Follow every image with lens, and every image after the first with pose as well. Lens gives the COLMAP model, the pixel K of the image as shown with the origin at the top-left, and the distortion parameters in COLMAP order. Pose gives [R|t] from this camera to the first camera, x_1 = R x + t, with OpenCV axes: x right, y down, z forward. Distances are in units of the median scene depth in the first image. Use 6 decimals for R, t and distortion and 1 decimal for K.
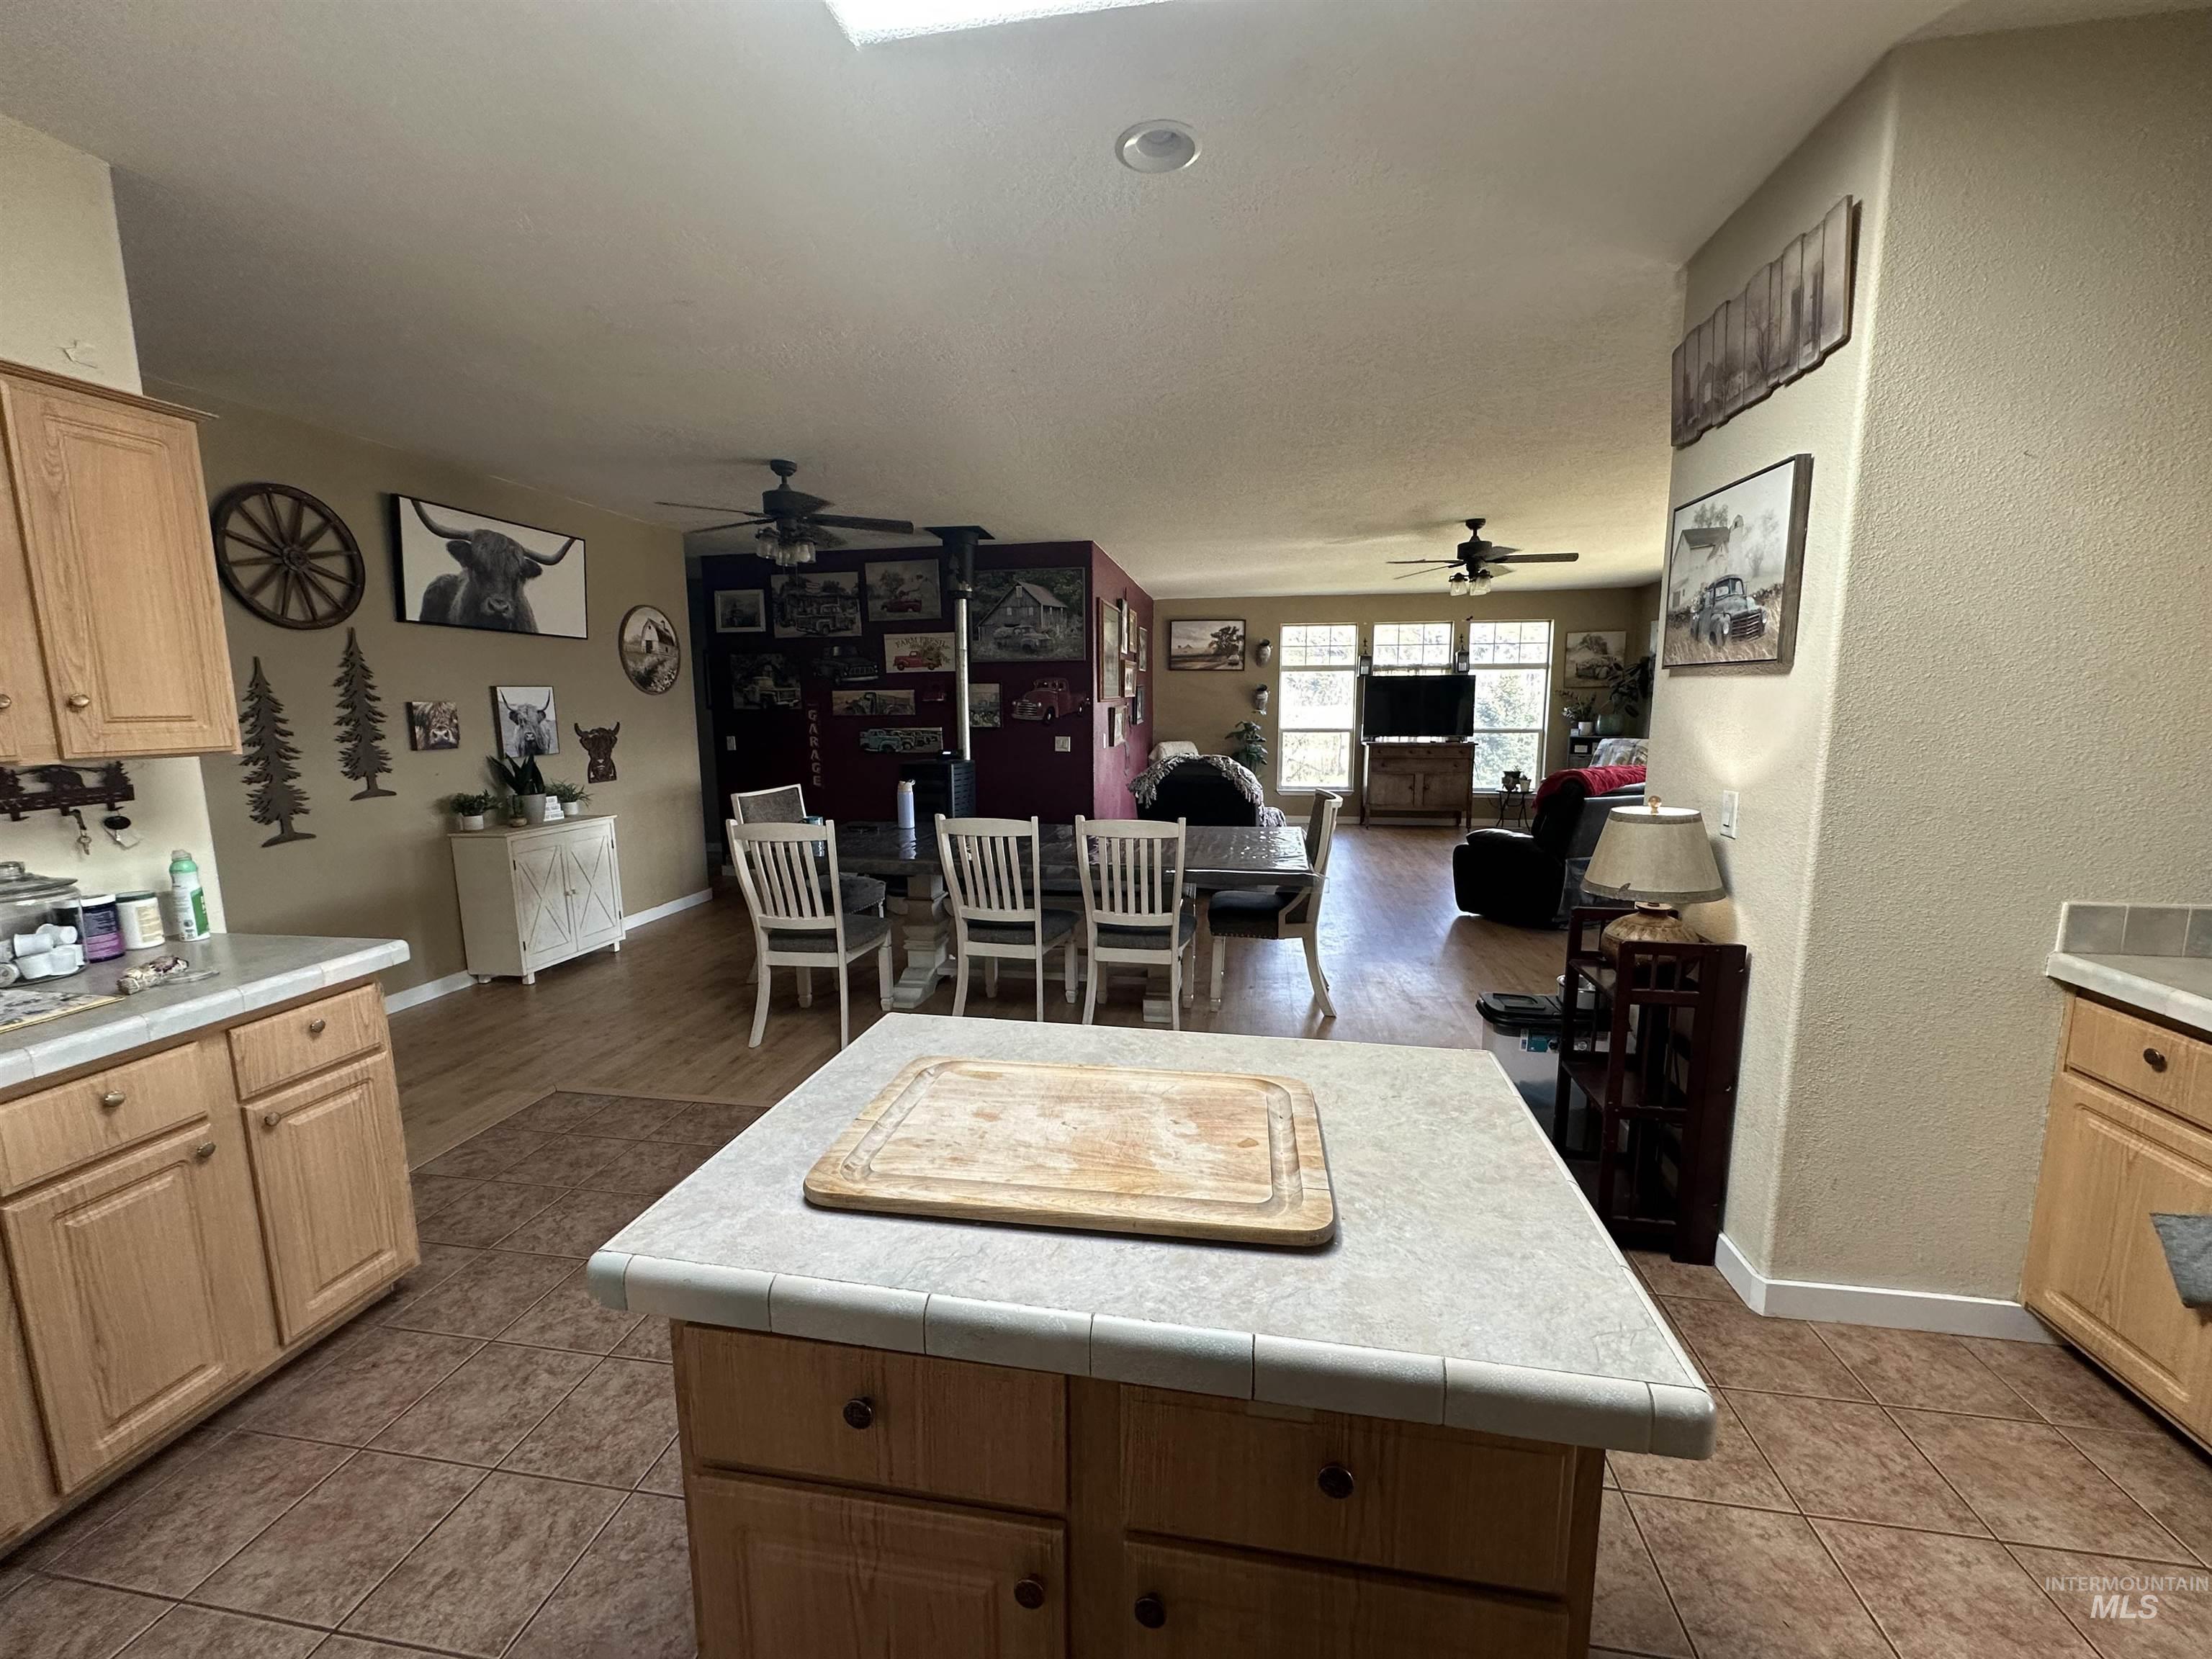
lens RADIAL K [[879.5, 0, 1110.4], [0, 879.5, 834.0], [0, 0, 1]] dist [-0.002223, -0.000199]
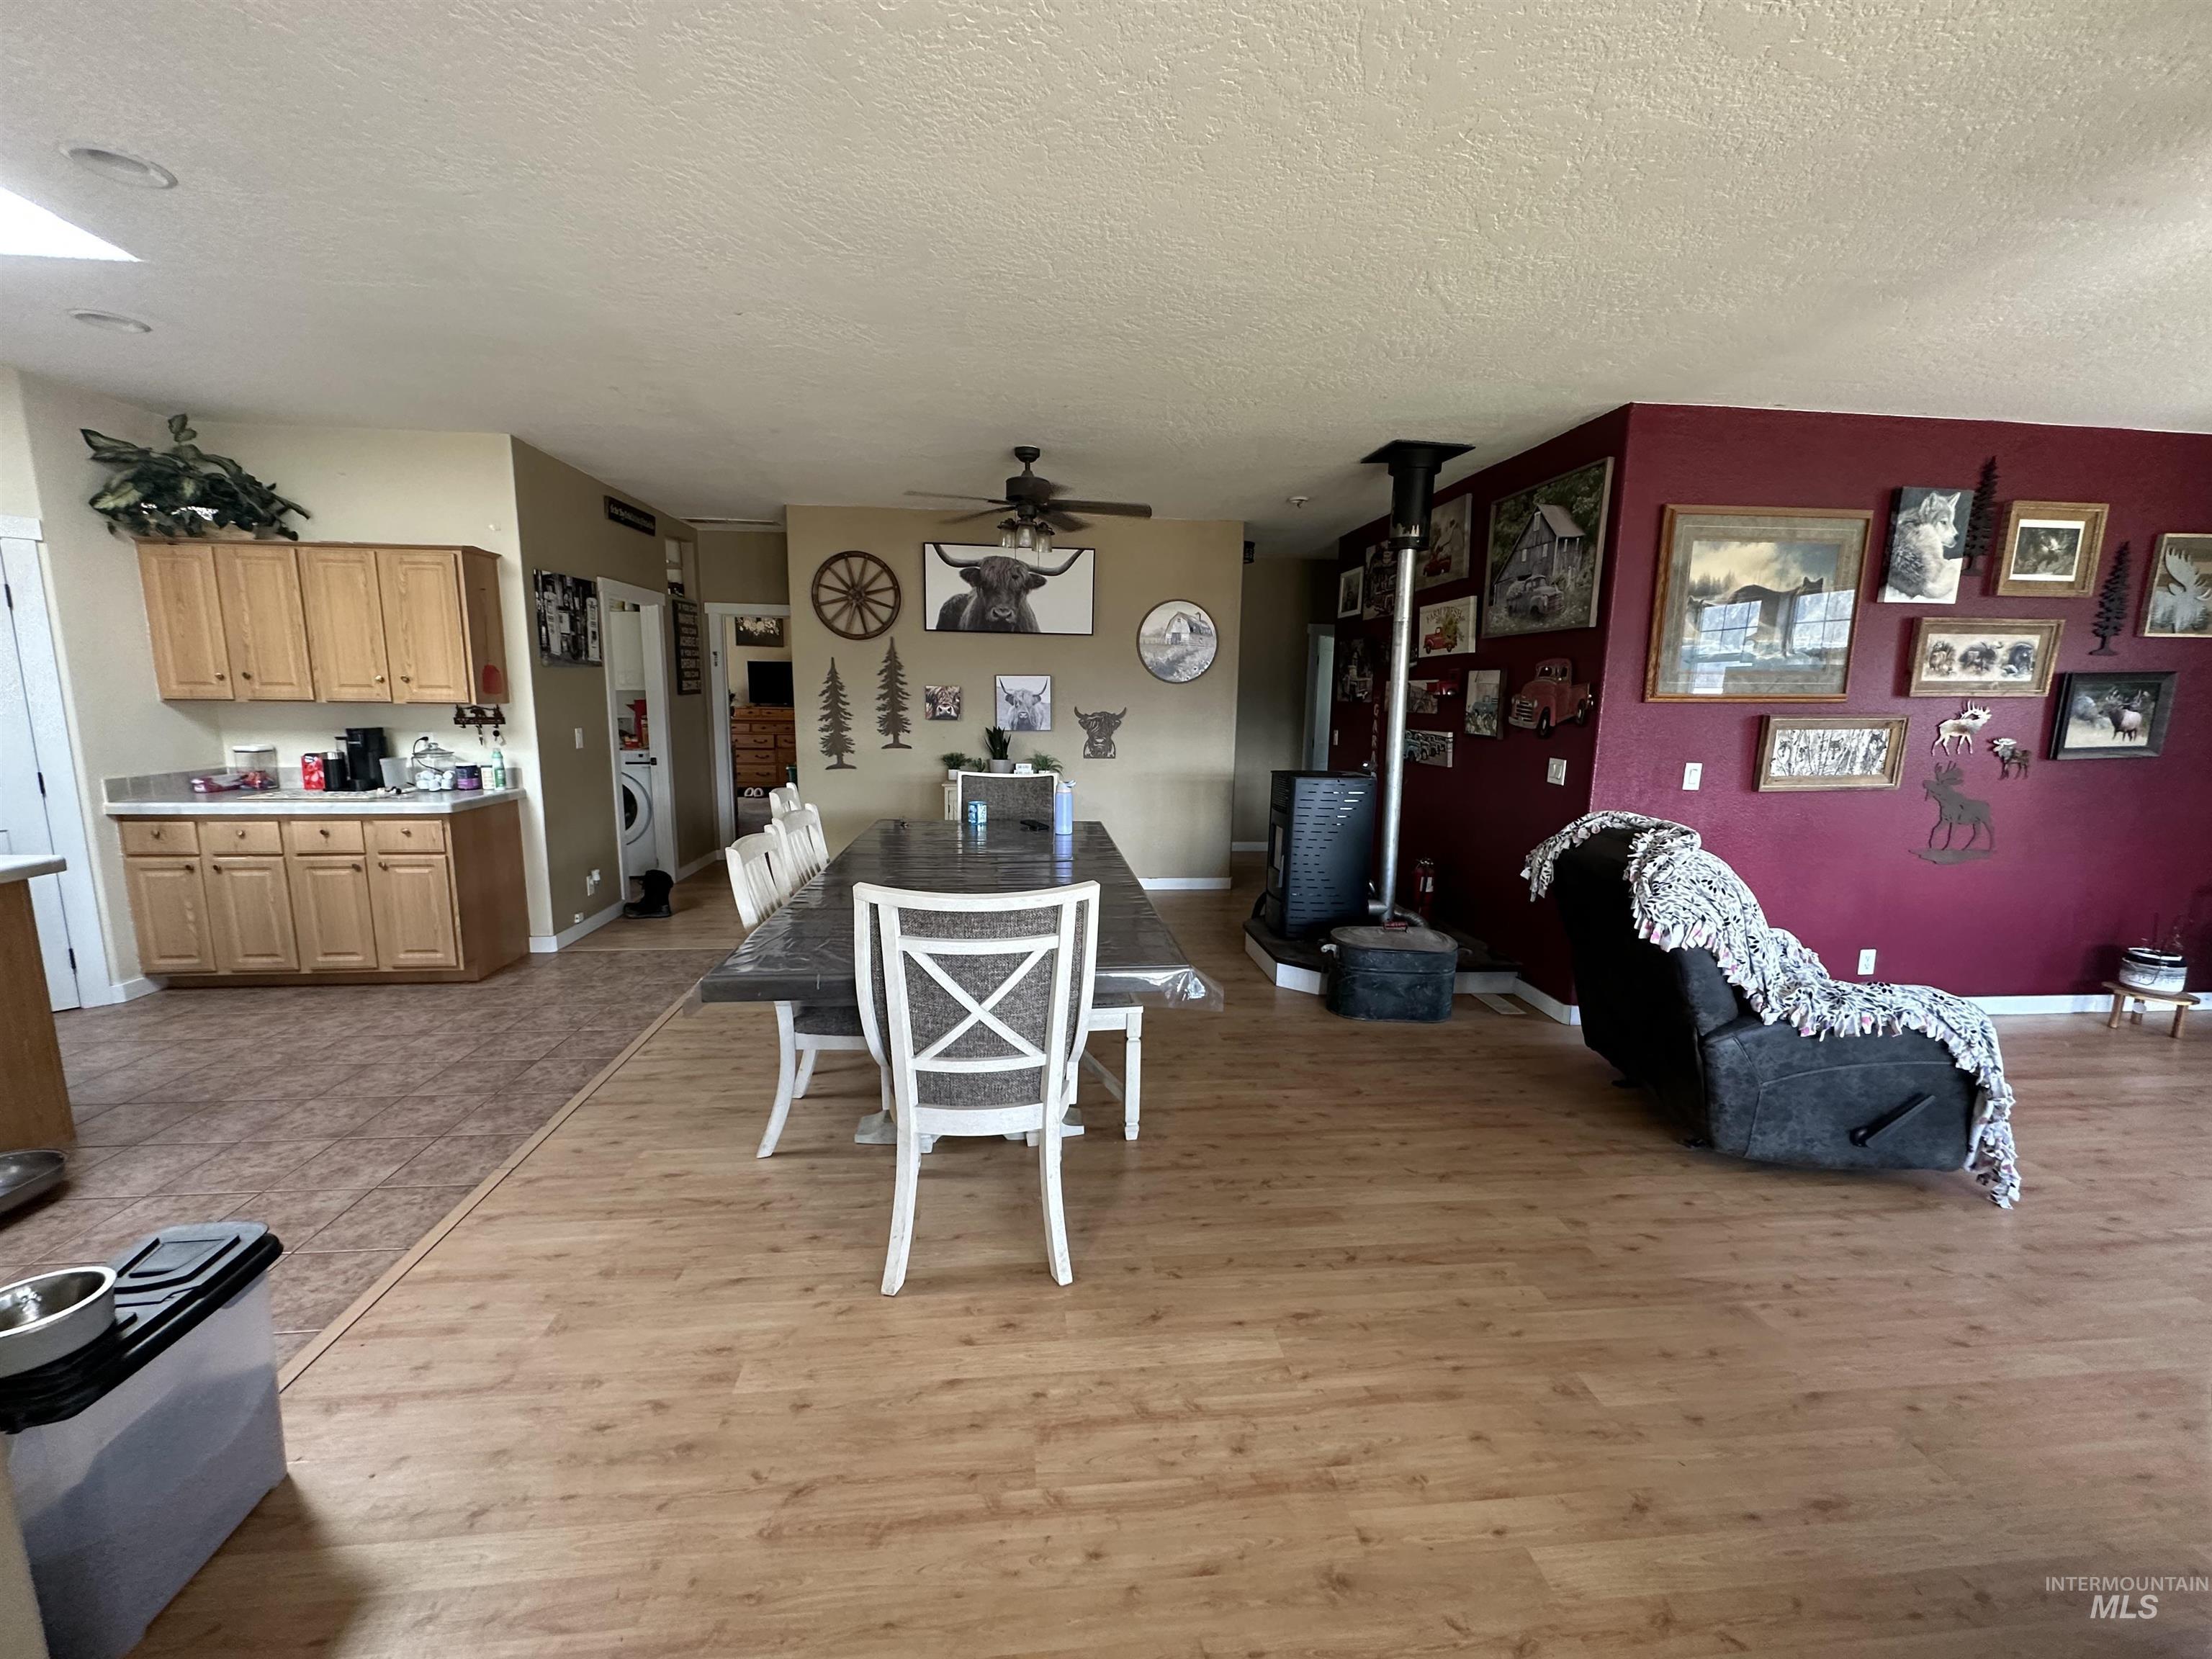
lens RADIAL K [[879.5, 0, 1102.8], [0, 879.5, 831.4], [0, 0, 1]] dist [-0.002223, -0.000199]
pose [[0.263028, 0.164155, -0.950720, 0.433859], [-0.160874, 0.979085, 0.124545, -0.087978], [0.951281, 0.120187, 0.283936, 0.550848]]
